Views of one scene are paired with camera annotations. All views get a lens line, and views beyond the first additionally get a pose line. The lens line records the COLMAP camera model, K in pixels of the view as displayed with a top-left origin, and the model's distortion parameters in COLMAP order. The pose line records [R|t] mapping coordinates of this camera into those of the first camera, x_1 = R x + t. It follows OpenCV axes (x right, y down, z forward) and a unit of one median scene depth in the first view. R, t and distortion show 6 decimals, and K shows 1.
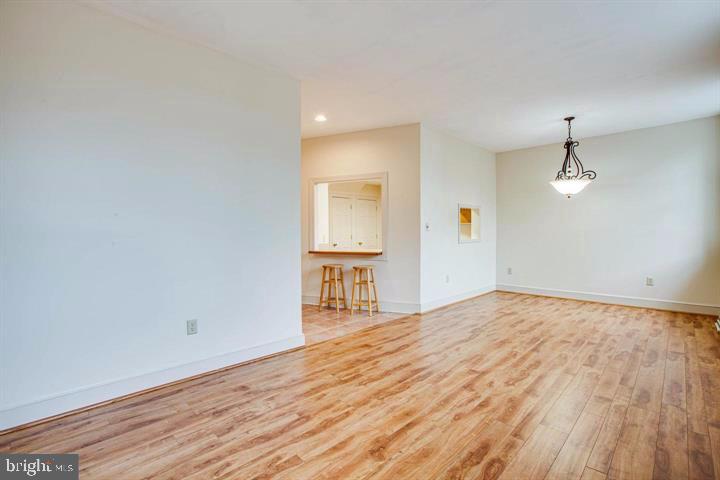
lens RADIAL K [[324.4, 0, 359.4], [0, 324.4, 234.6], [0, 0, 1]] dist [-0.054536, 0.014526]
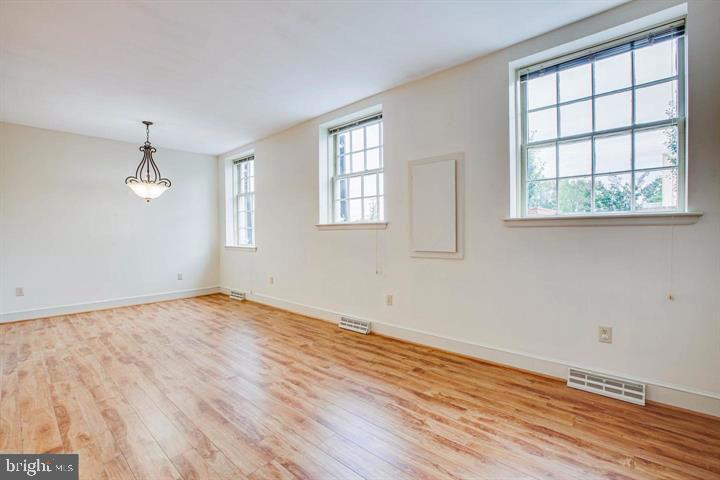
lens RADIAL K [[324.4, 0, 359.4], [0, 324.4, 234.6], [0, 0, 1]] dist [-0.054536, 0.014526]
pose [[-0.053126, 0.004230, 0.998579, -0.603921], [0.012954, 0.999910, -0.003546, -0.000198], [-0.998504, 0.012748, -0.053176, 0.627549]]
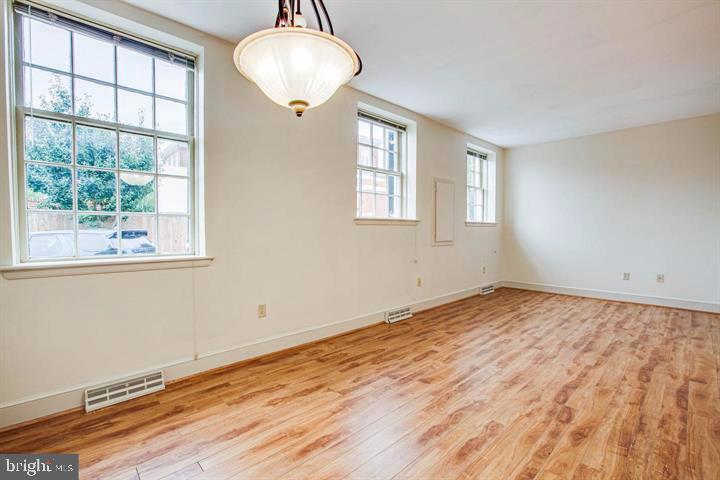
lens RADIAL K [[339.1, 0, 367.2], [0, 339.1, 224.9], [0, 0, 1]] dist [0.001977, 0.000747]
pose [[-0.999886, 0.006520, -0.013619, 0.949695], [0.006634, 0.999943, -0.008353, -0.015504], [0.013564, -0.008442, -0.999872, 2.127352]]
